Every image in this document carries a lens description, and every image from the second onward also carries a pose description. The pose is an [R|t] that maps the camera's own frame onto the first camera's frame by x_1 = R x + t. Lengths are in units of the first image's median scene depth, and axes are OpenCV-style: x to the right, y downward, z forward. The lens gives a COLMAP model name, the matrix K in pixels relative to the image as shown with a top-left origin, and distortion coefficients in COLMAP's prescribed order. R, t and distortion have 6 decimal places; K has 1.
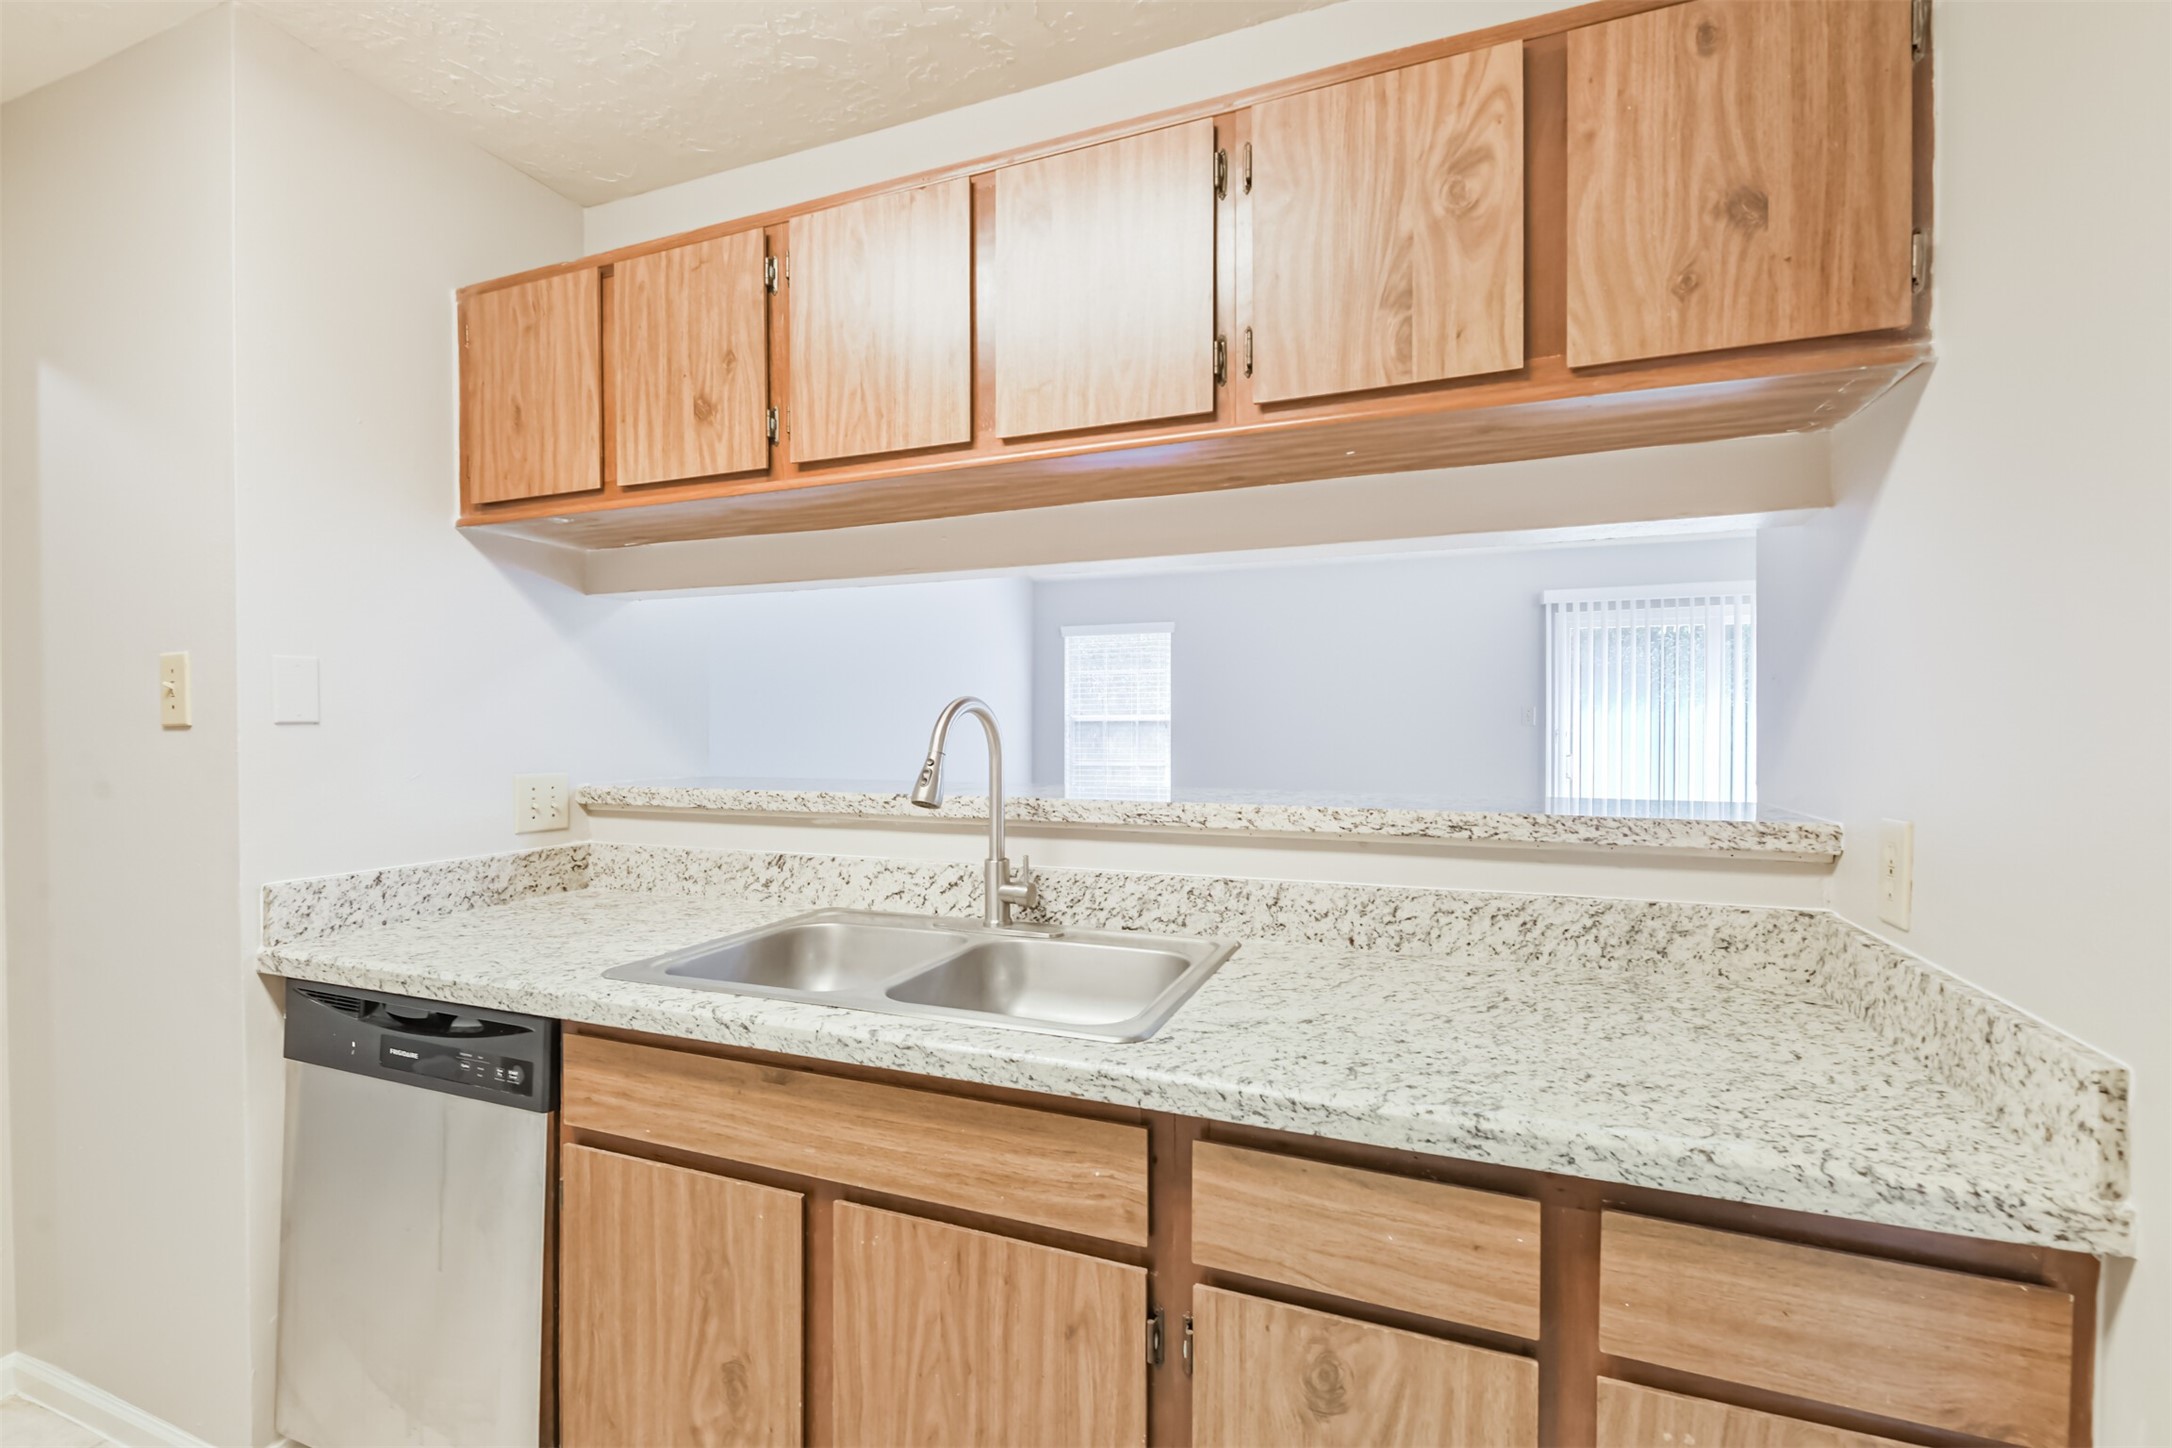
lens RADIAL K [[948.9, 0, 1082.5], [0, 948.9, 733.2], [0, 0, 1]] dist [0.006544, -0.000592]
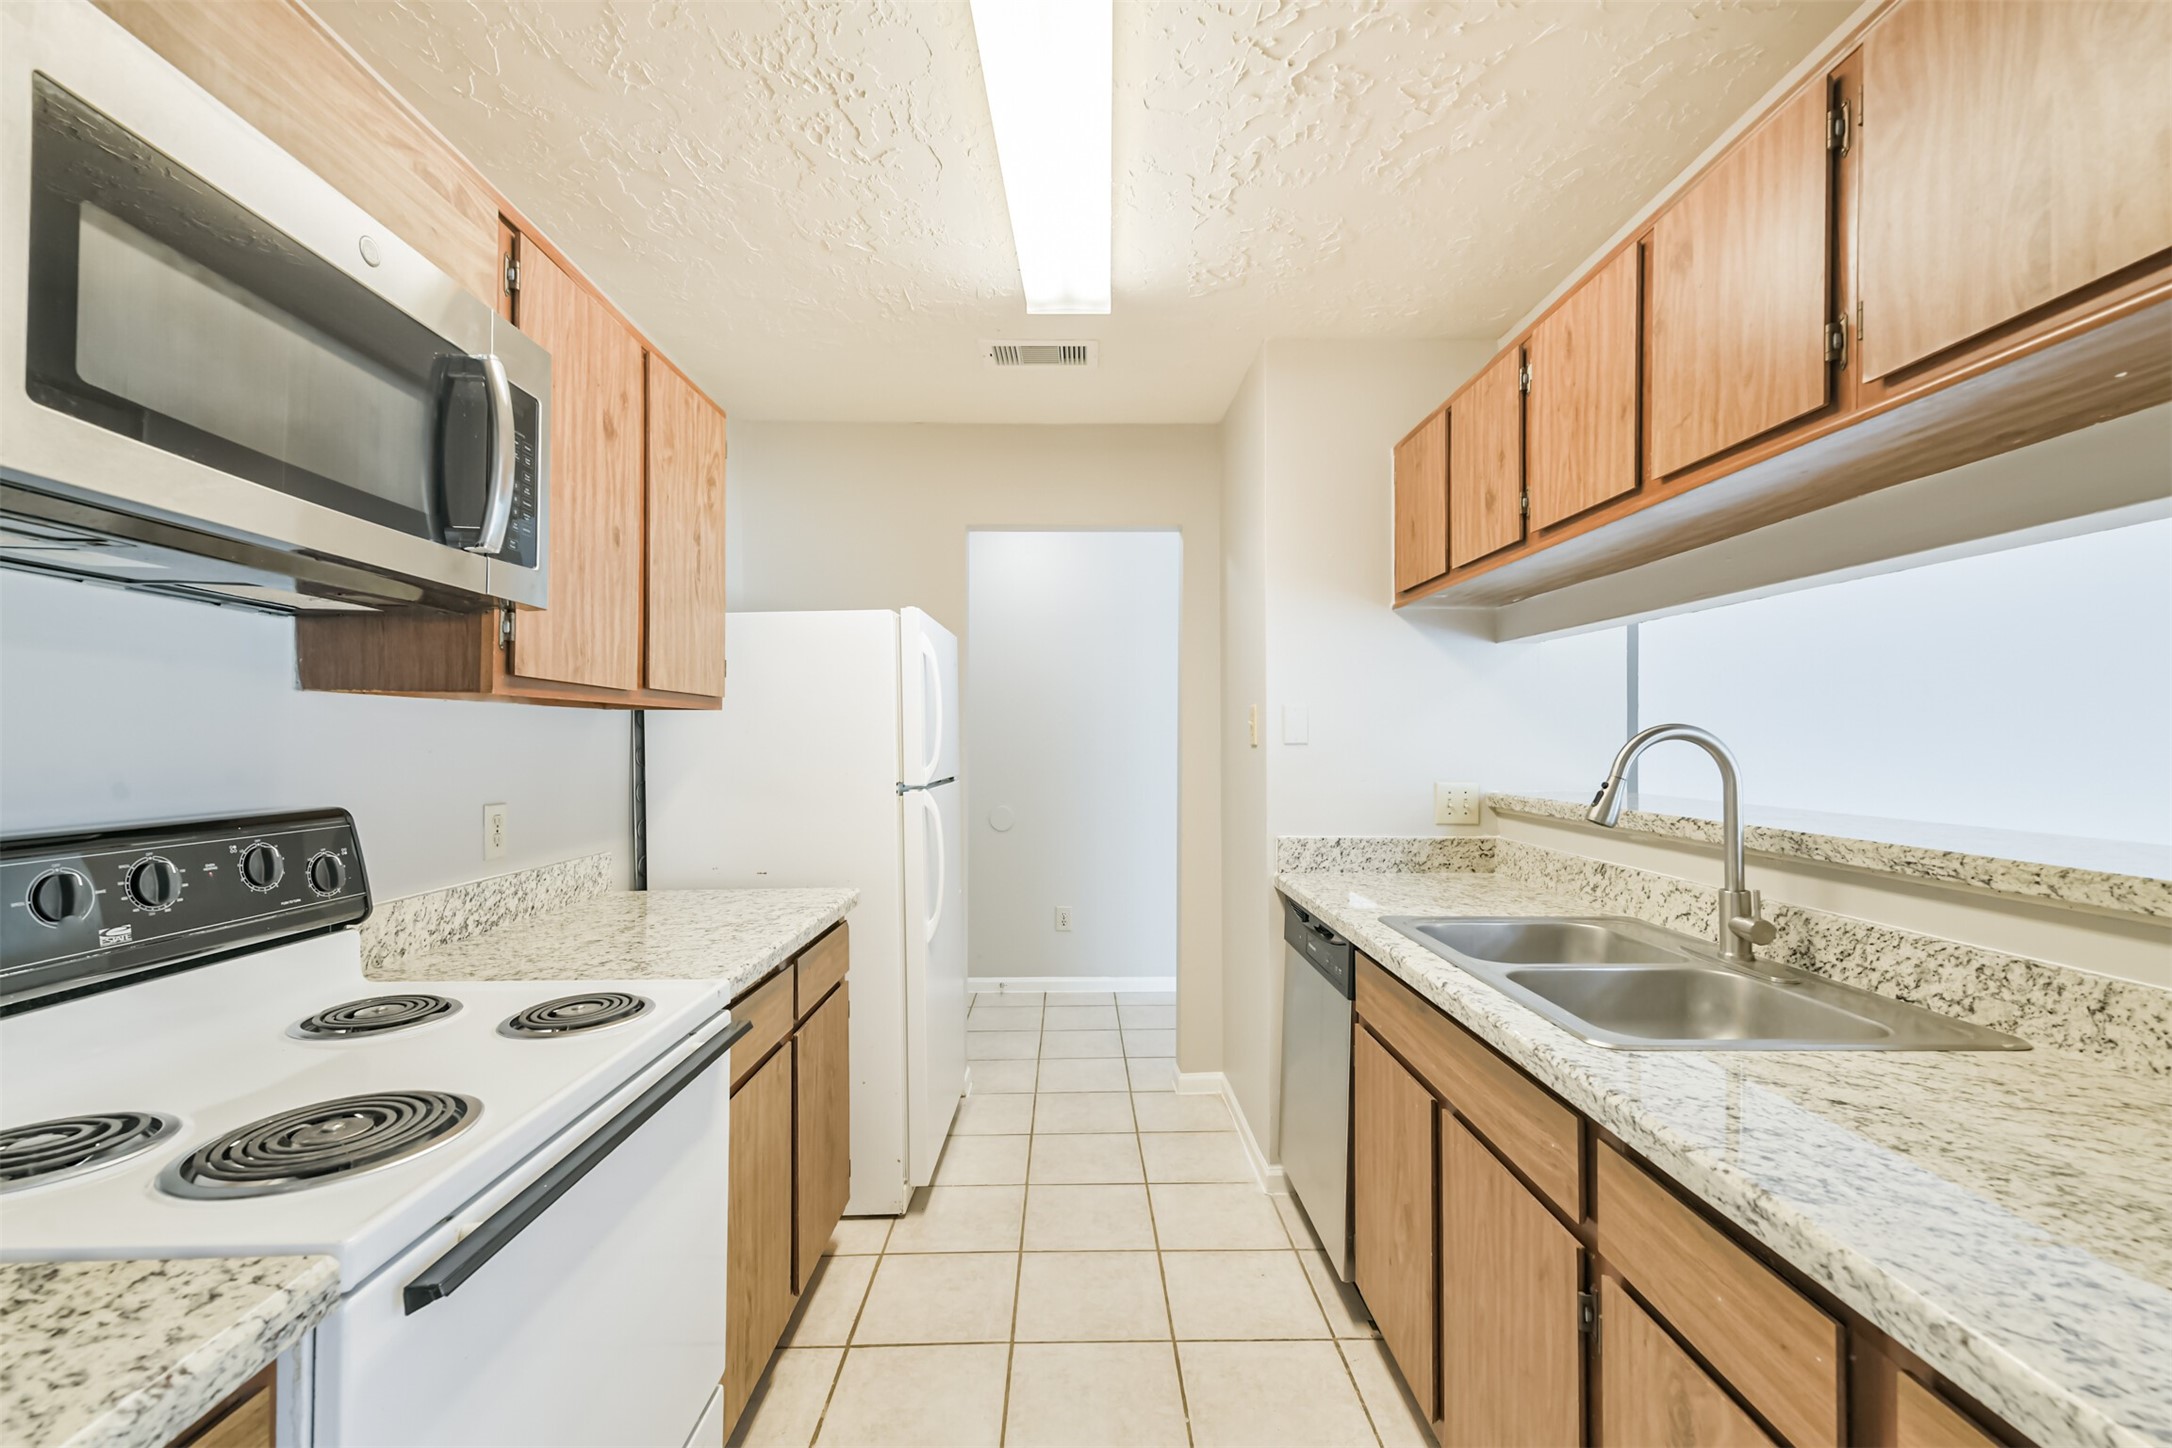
lens RADIAL K [[929.8, 0, 1093.2], [0, 929.8, 733.9], [0, 0, 1]] dist [0.022574, -0.005707]
pose [[0.388162, -0.001512, -0.921590, 0.566176], [-0.007933, 0.999956, -0.004982, -0.017462], [0.921557, 0.009244, 0.388133, 0.025710]]
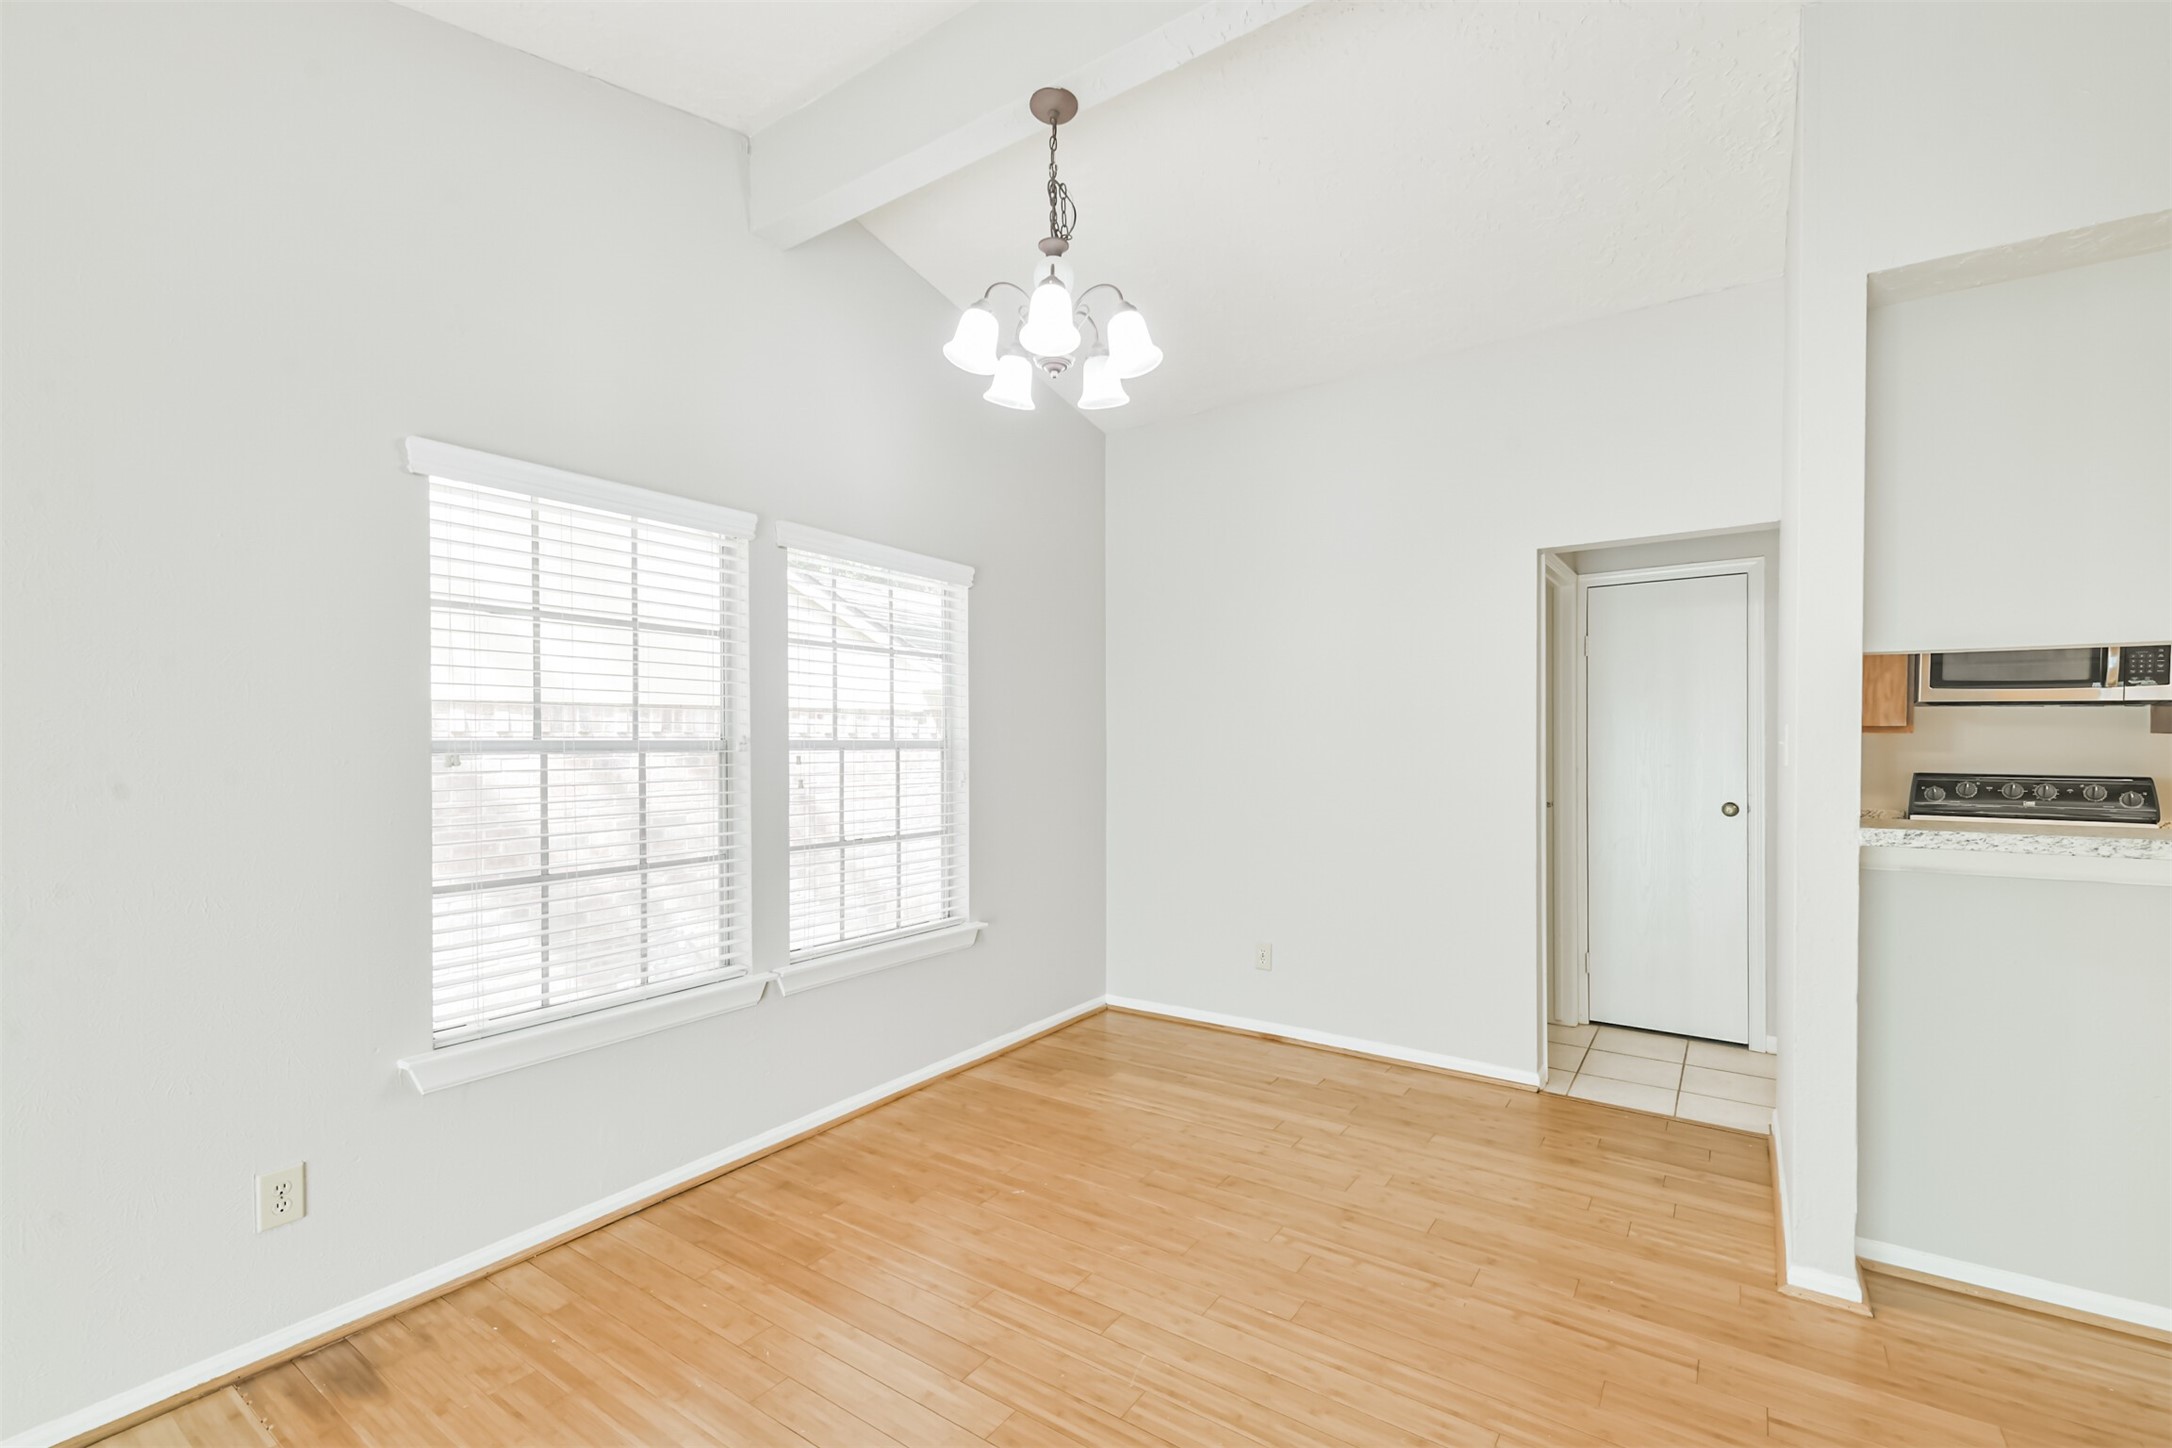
lens RADIAL K [[941.1, 0, 1085.4], [0, 941.1, 734.5], [0, 0, 1]] dist [0.008884, -0.000828]
pose [[-0.972969, -0.000770, 0.230936, 1.527395], [0.001600, 0.999948, 0.010075, -0.083826], [-0.230932, 0.010172, -0.972917, 2.690155]]
